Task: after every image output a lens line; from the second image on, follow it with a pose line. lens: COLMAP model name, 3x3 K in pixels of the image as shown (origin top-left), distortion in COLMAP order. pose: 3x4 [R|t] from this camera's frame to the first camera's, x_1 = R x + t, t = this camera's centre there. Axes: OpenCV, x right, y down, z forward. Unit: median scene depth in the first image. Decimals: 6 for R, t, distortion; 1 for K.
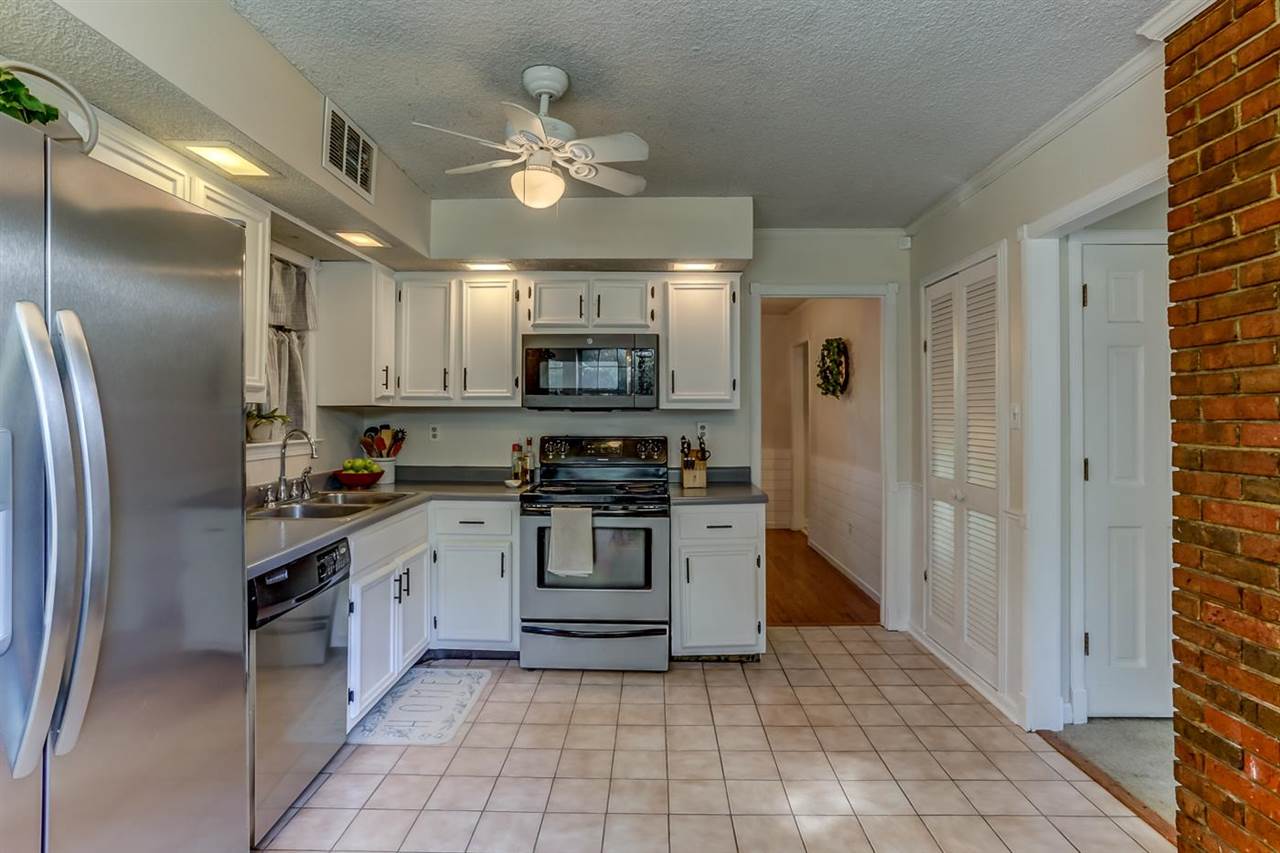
lens RADIAL K [[641.5, 0, 640.0], [0, 641.5, 426.5], [0, 0, 1]] dist [-0.065452, 0.047737]
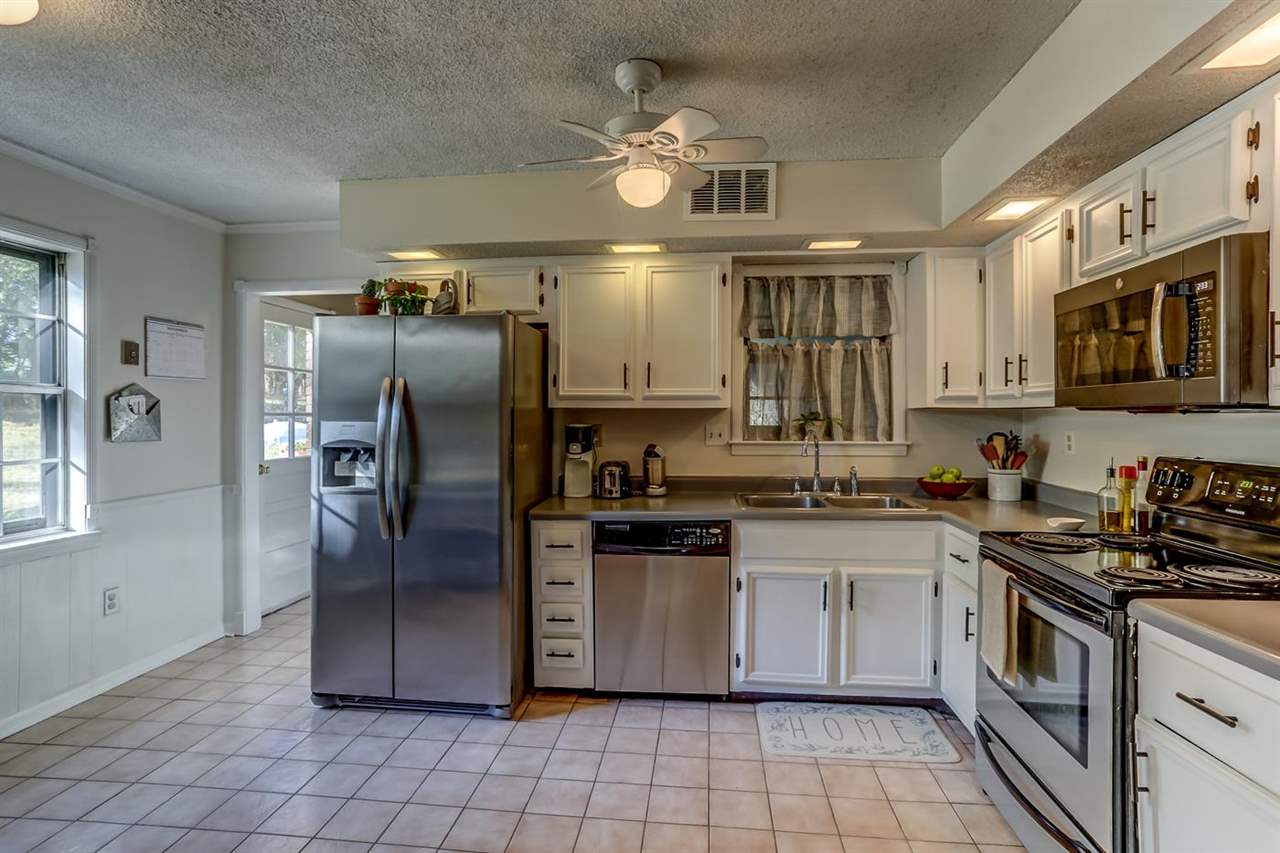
lens RADIAL K [[641.5, 0, 640.0], [0, 641.5, 426.5], [0, 0, 1]] dist [-0.065452, 0.047737]
pose [[-0.082225, 0.014788, -0.996504, 0.544636], [-0.025894, 0.999521, 0.016969, -0.010946], [0.996277, 0.027199, -0.081803, 0.699229]]
